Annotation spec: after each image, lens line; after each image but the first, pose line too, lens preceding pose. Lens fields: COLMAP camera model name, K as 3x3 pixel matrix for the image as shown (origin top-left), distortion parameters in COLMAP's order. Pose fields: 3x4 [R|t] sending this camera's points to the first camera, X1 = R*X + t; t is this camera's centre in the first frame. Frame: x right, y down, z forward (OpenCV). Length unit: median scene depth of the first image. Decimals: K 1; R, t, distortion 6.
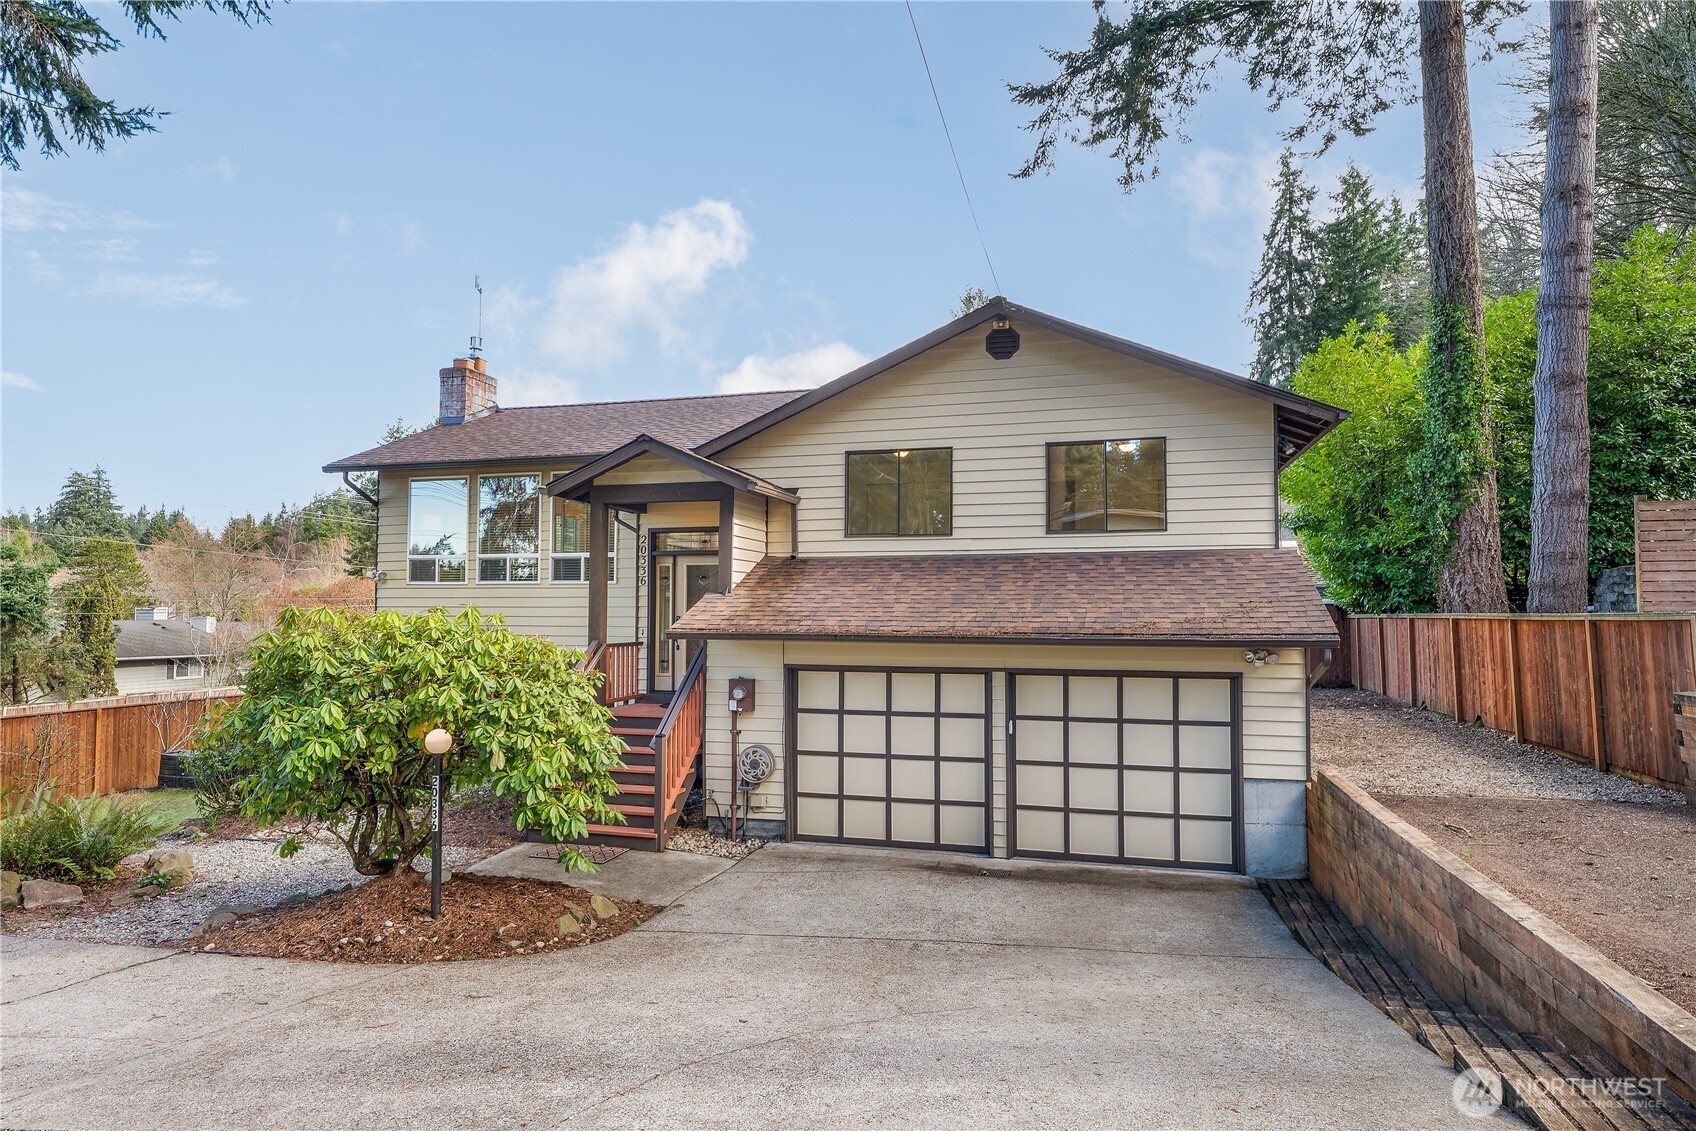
lens RADIAL K [[1005.4, 0, 842.5], [0, 1005.4, 549.0], [0, 0, 1]] dist [0.001736, 0.001478]
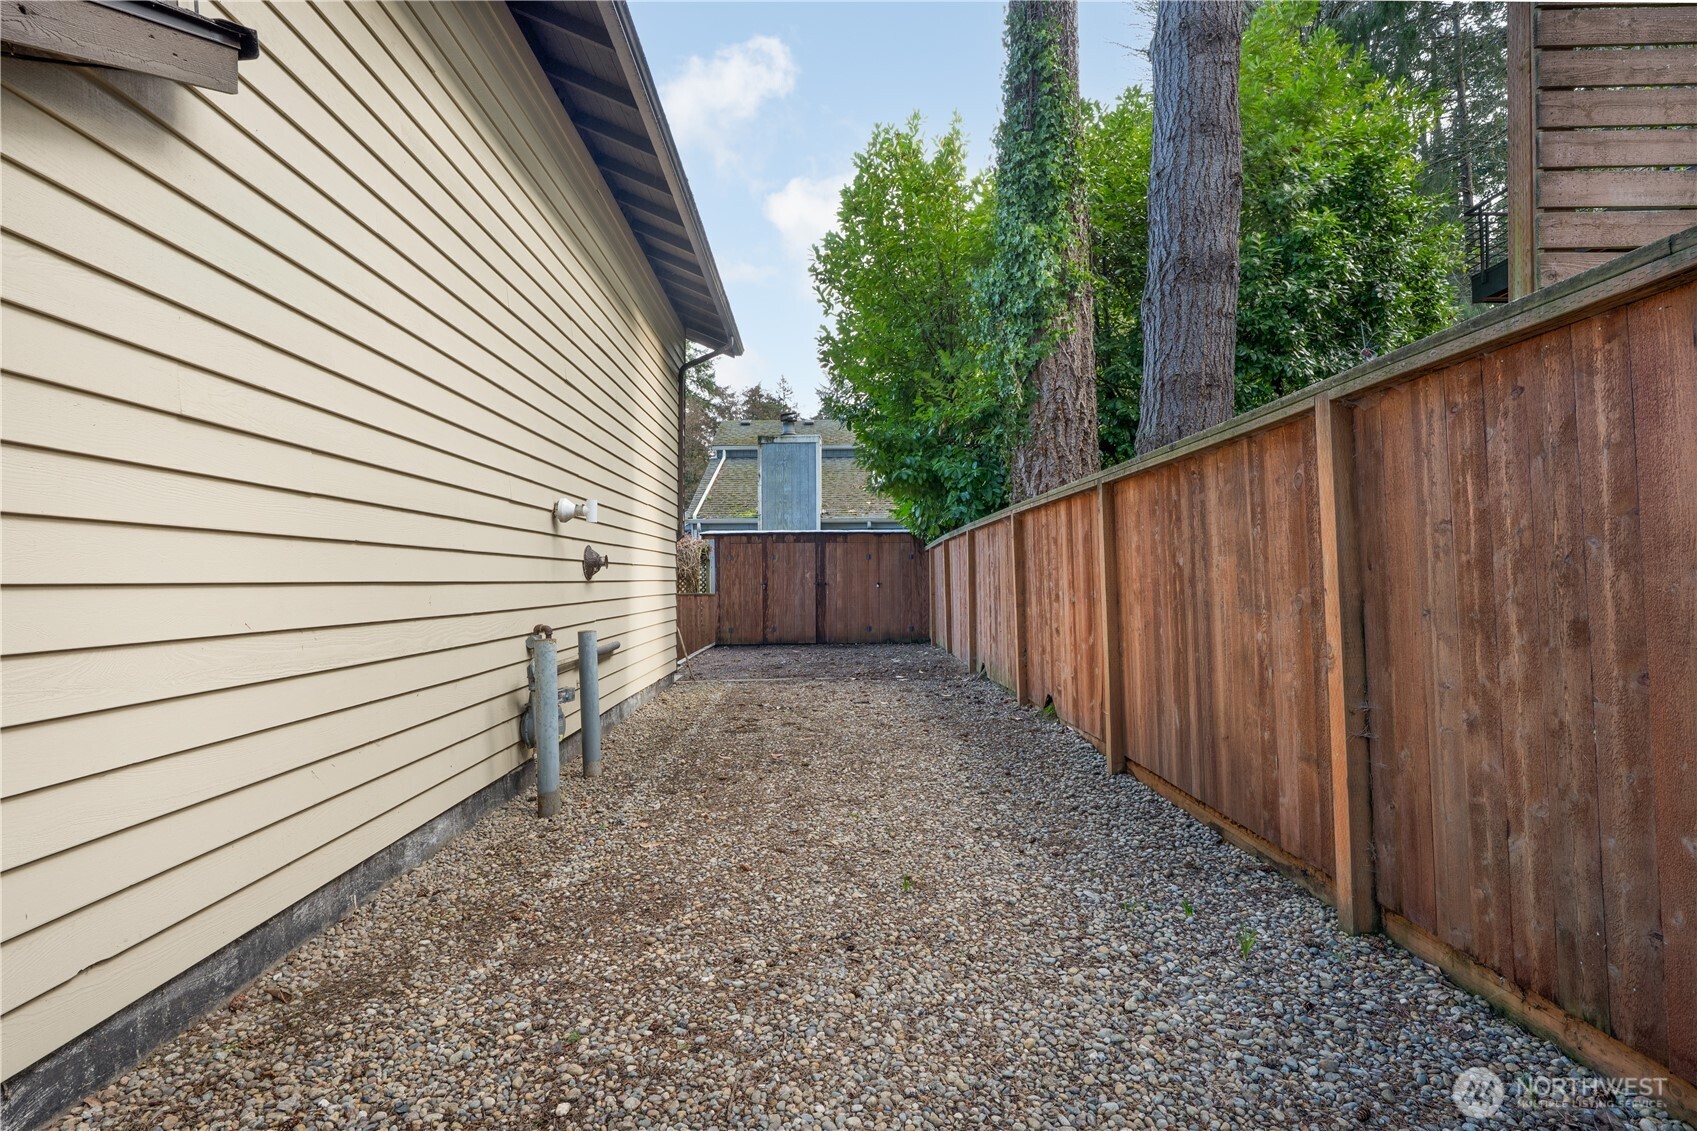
lens RADIAL K [[912.6, 0, 849.0], [0, 912.6, 569.5], [0, 0, 1]] dist [-0.004467, -0.000462]
pose [[0.954976, -0.013002, 0.296398, 0.337338], [-0.001914, 0.998749, 0.049977, 0.066455], [-0.296677, -0.048294, 0.953756, 0.500259]]
